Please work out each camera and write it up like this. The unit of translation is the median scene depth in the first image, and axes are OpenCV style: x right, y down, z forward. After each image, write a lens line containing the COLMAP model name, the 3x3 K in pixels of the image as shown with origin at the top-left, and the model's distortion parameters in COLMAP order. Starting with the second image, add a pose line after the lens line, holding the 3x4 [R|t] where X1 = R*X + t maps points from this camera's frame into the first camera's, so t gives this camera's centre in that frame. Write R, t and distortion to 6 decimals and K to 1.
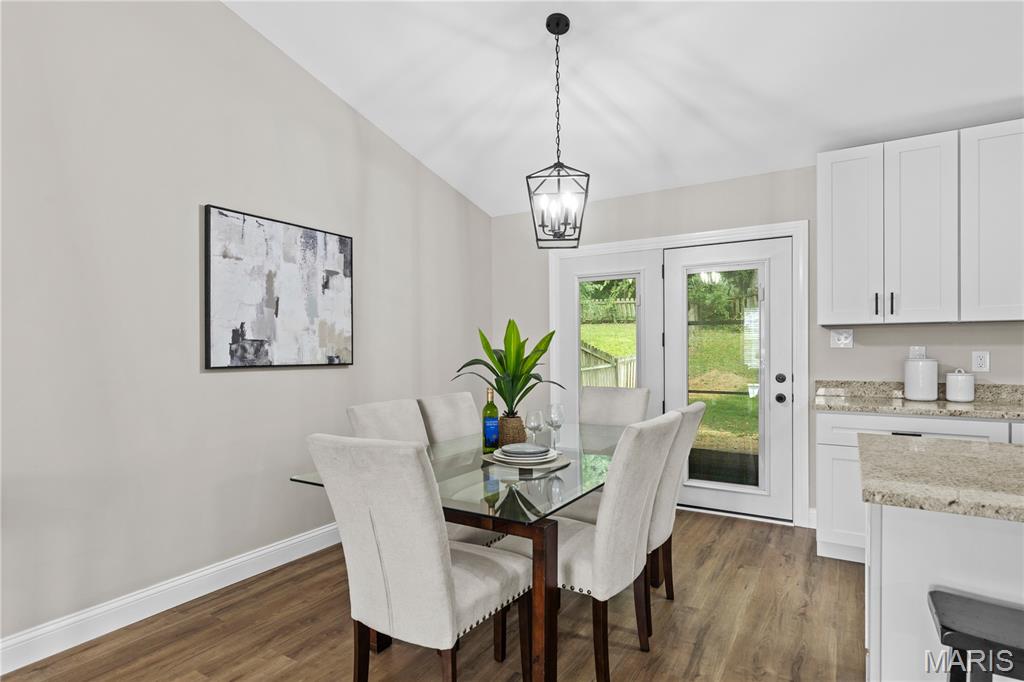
lens RADIAL K [[540.8, 0, 514.2], [0, 540.8, 347.3], [0, 0, 1]] dist [0.002347, -0.000007]
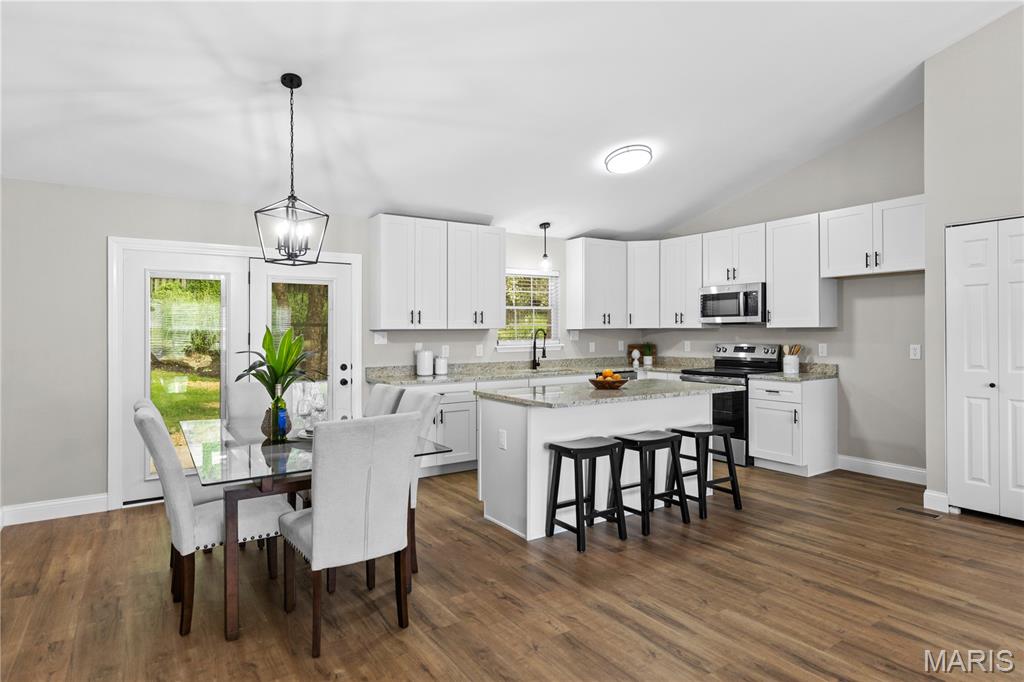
lens RADIAL K [[560.6, 0, 513.6], [0, 560.6, 334.5], [0, 0, 1]] dist [0.003004, 0.000127]
pose [[0.421498, 0.001524, 0.906828, -0.723416], [0.005760, 0.999974, -0.004358, -0.019911], [-0.906811, 0.007060, 0.421479, 0.024629]]
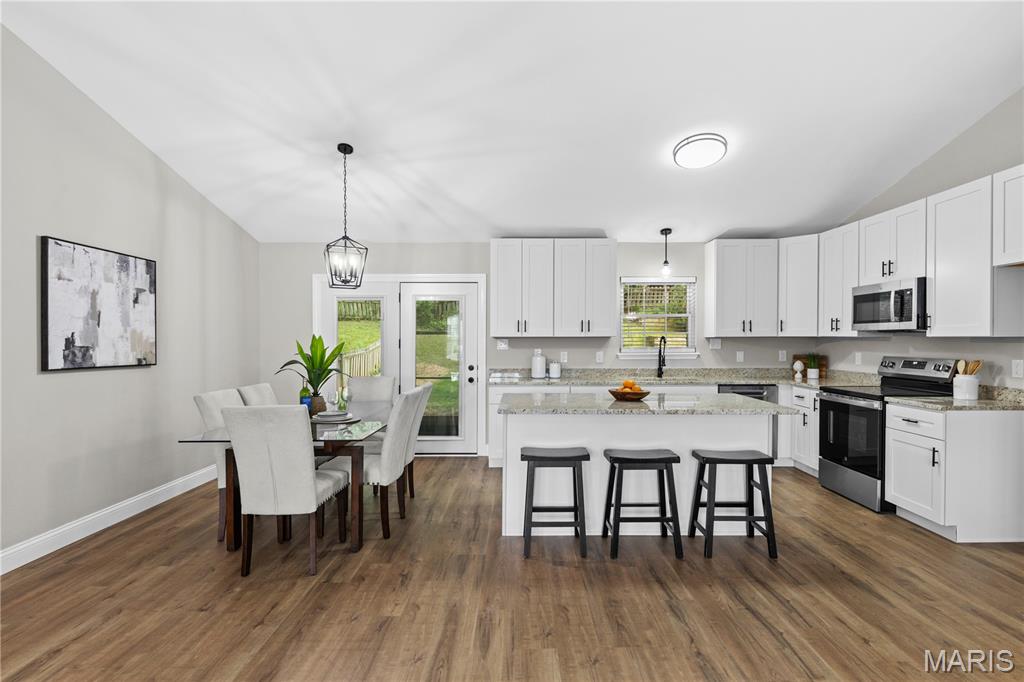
lens RADIAL K [[504.0, 0, 528.6], [0, 504.0, 343.5], [0, 0, 1]] dist [-0.001161, -0.000049]
pose [[0.842672, 0.003234, 0.538418, -0.223646], [-0.005416, 0.999982, 0.002470, -0.026339], [-0.538400, -0.004997, 0.842675, -0.464359]]
